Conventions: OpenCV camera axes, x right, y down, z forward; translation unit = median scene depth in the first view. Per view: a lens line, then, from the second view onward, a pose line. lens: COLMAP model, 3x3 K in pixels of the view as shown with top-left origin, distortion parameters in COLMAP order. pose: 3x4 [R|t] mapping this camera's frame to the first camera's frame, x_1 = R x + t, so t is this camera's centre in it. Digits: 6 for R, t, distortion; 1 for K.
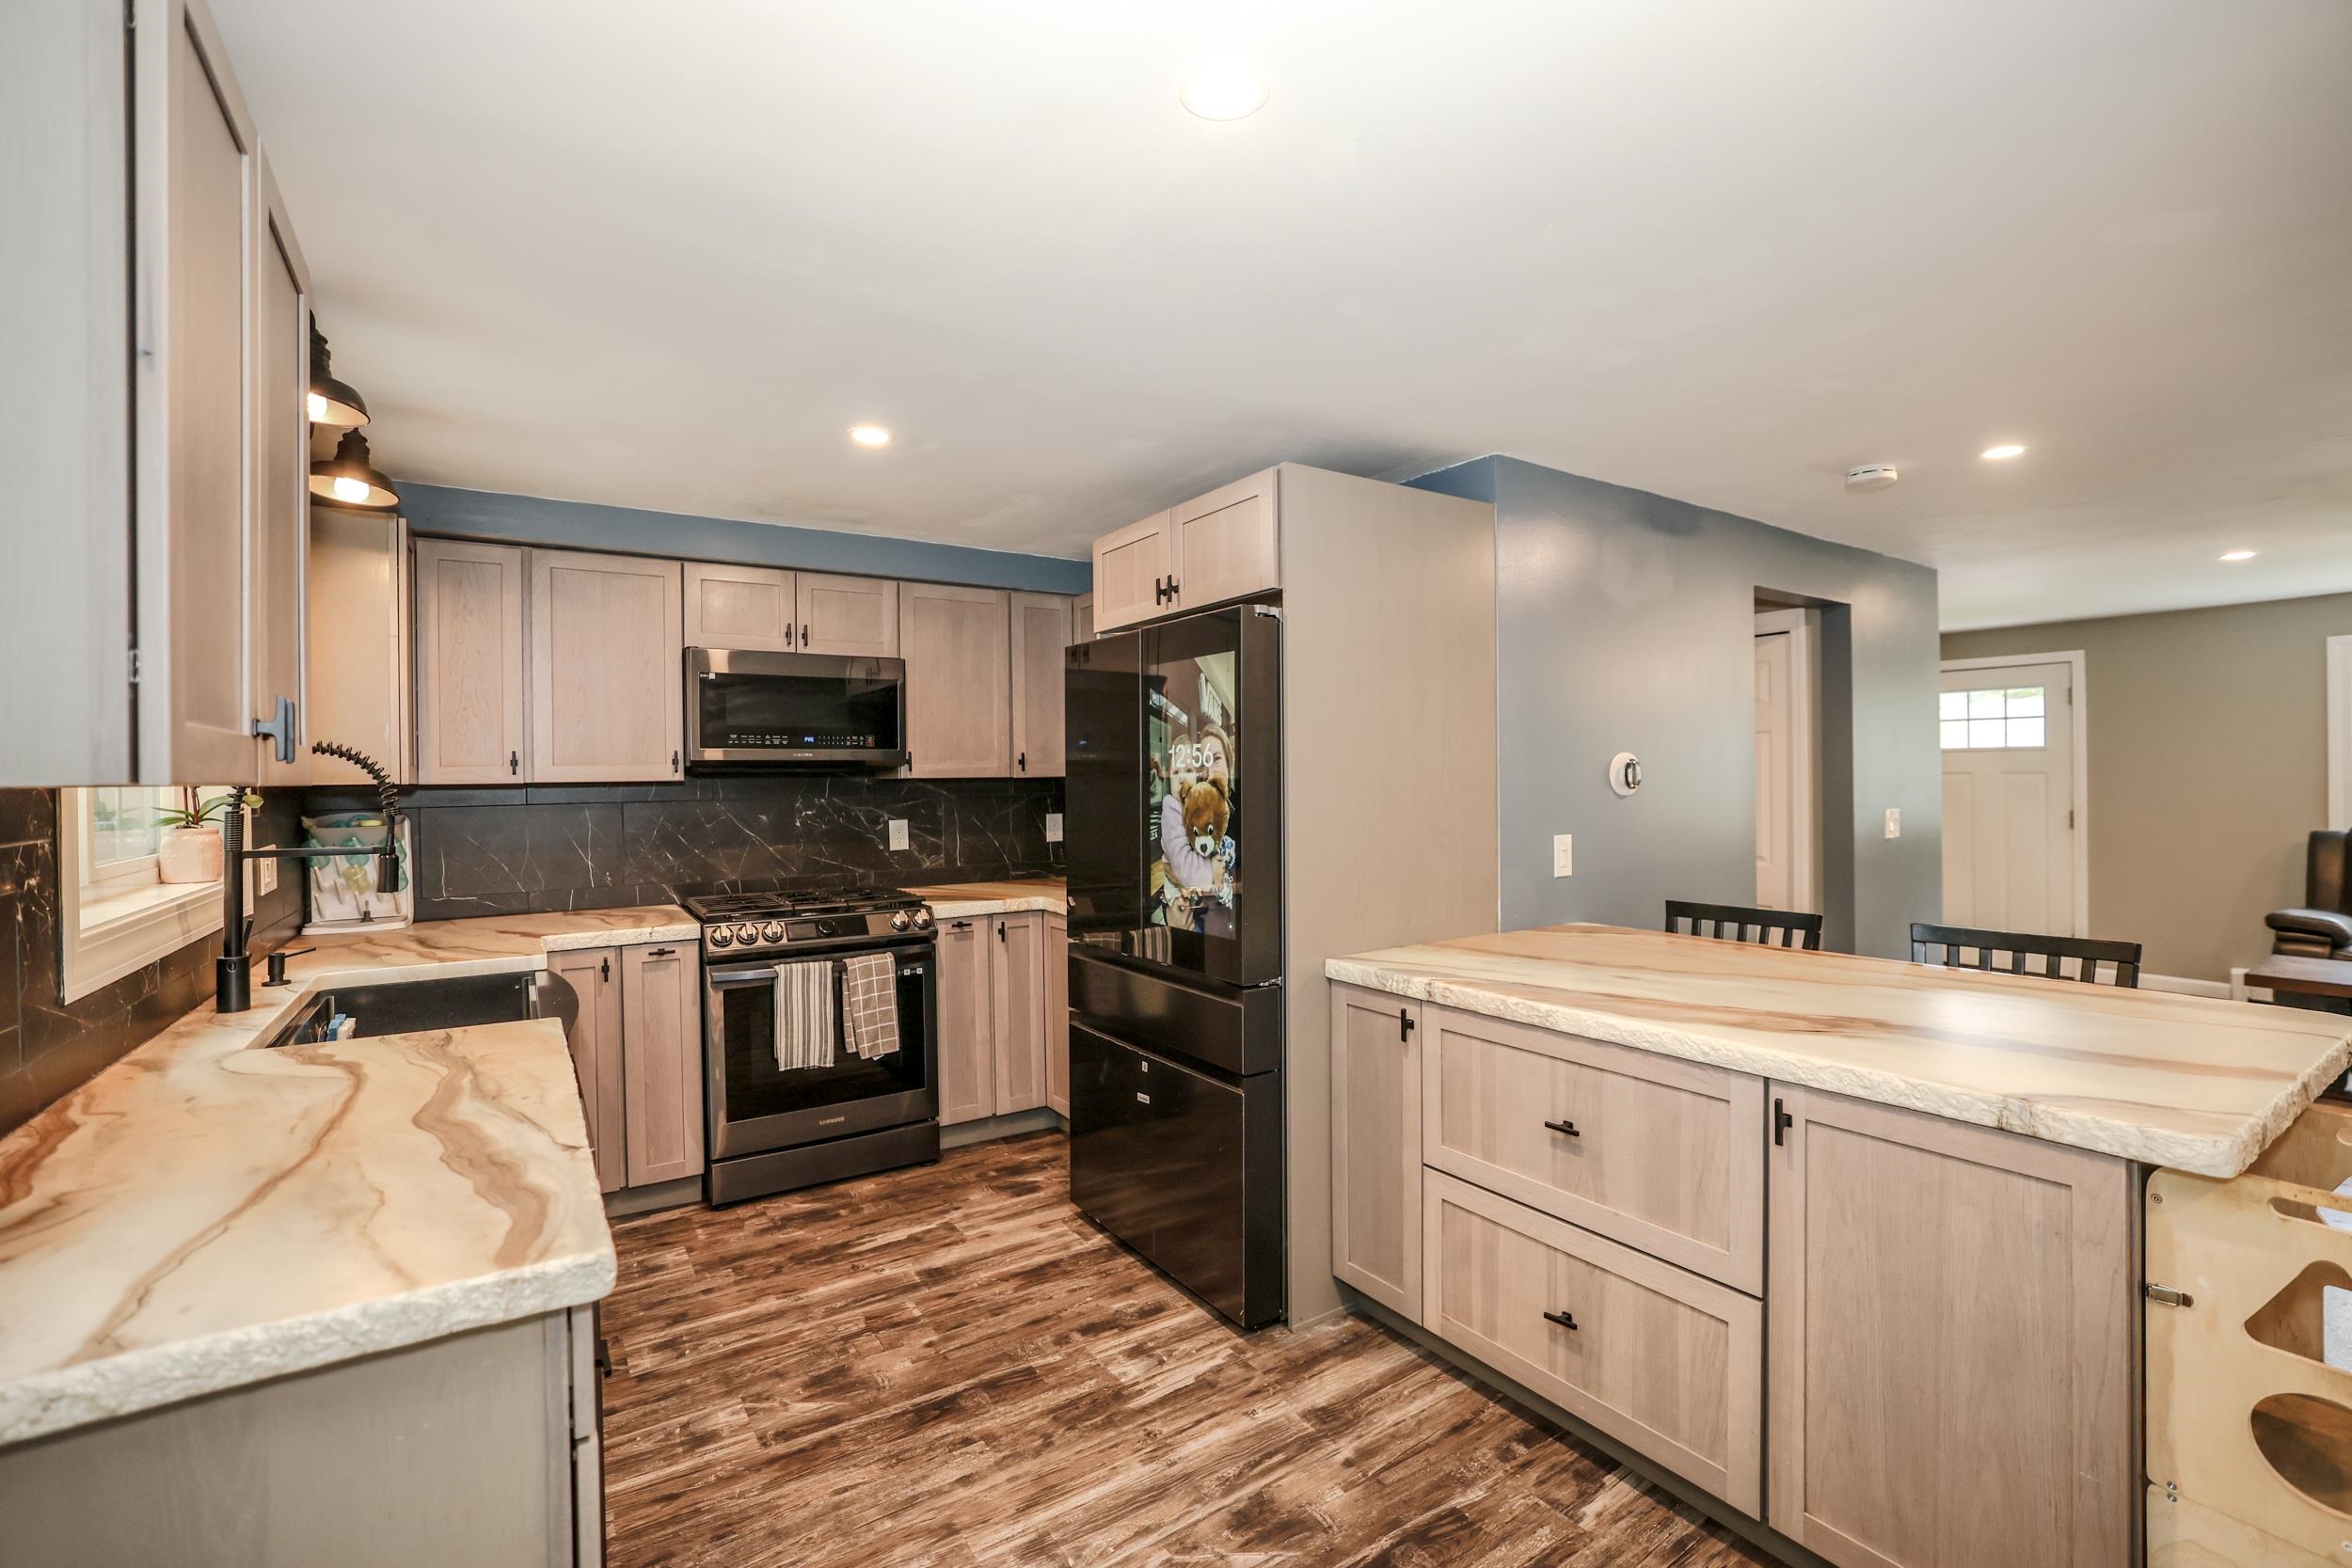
lens RADIAL K [[1016.4, 0, 1176.0], [0, 1016.4, 784.0], [0, 0, 1]] dist [-0.027201, 0.000815]
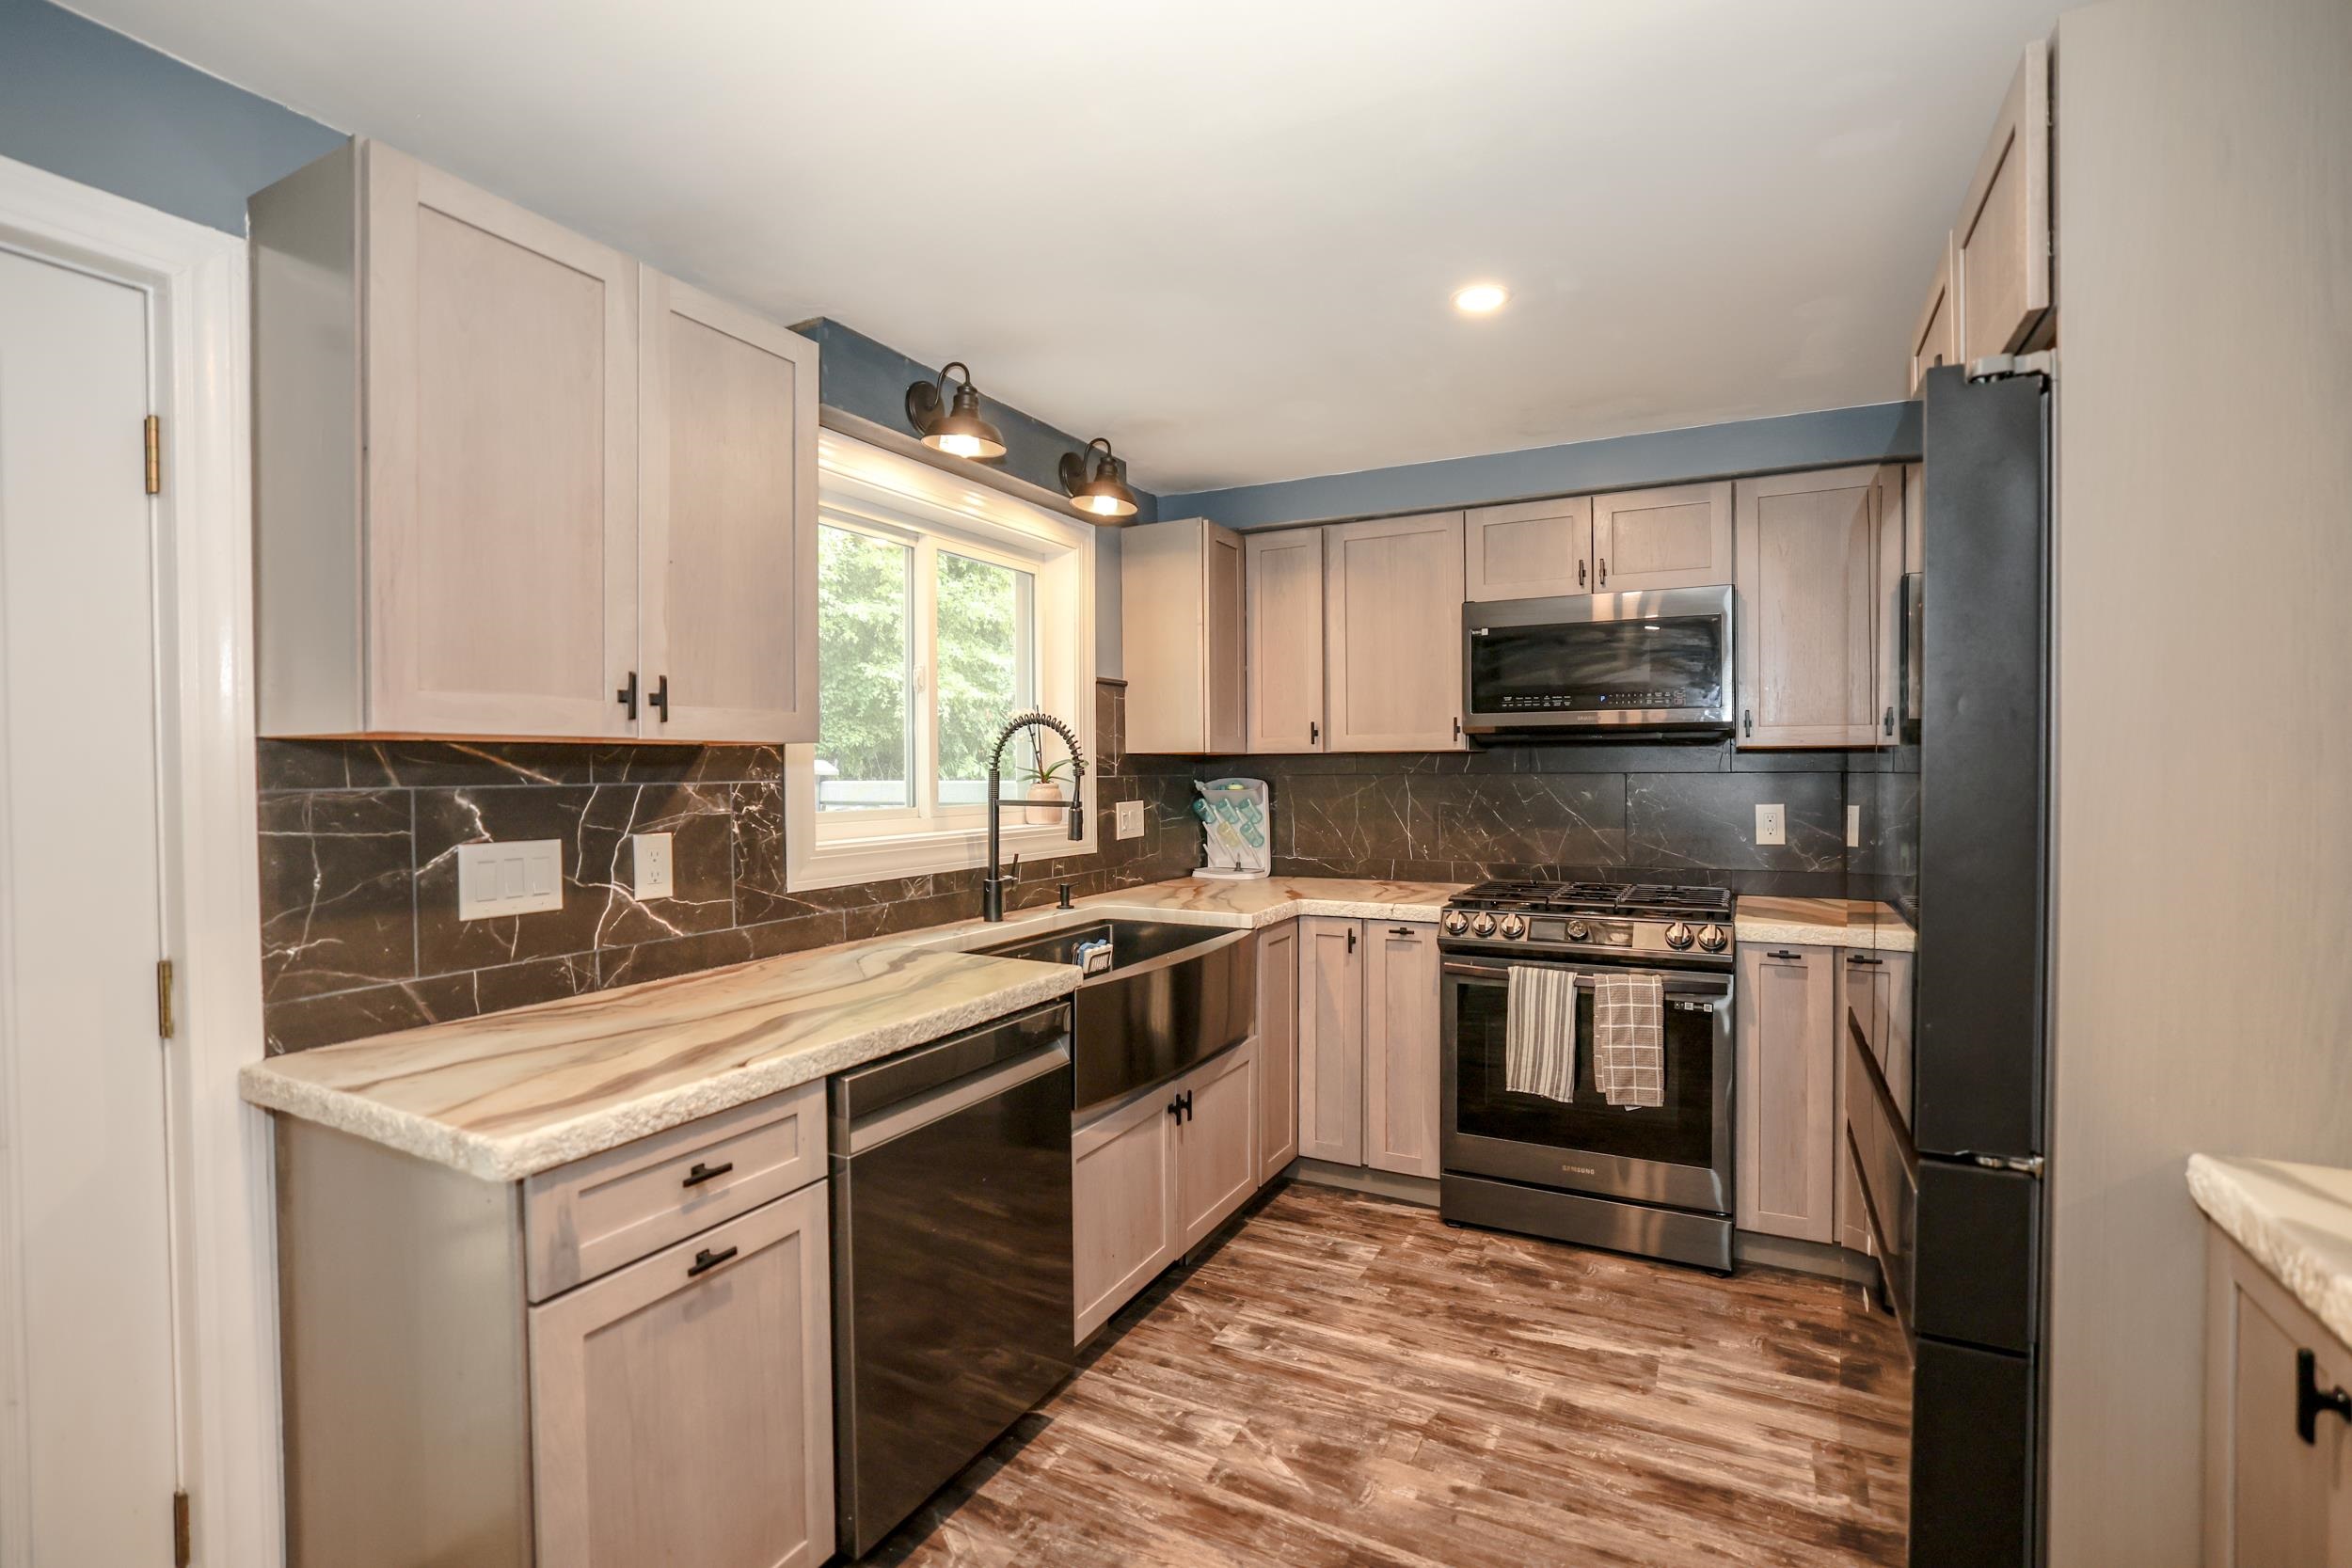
lens RADIAL K [[1058.4, 0, 1176.0], [0, 1058.4, 784.0], [0, 0, 1]] dist [-0.031368, 0.001532]
pose [[0.480383, 0.019351, -0.876845, 0.260397], [-0.004830, 0.999800, 0.019419, 0.011685], [0.877046, -0.005094, 0.480380, 0.353554]]
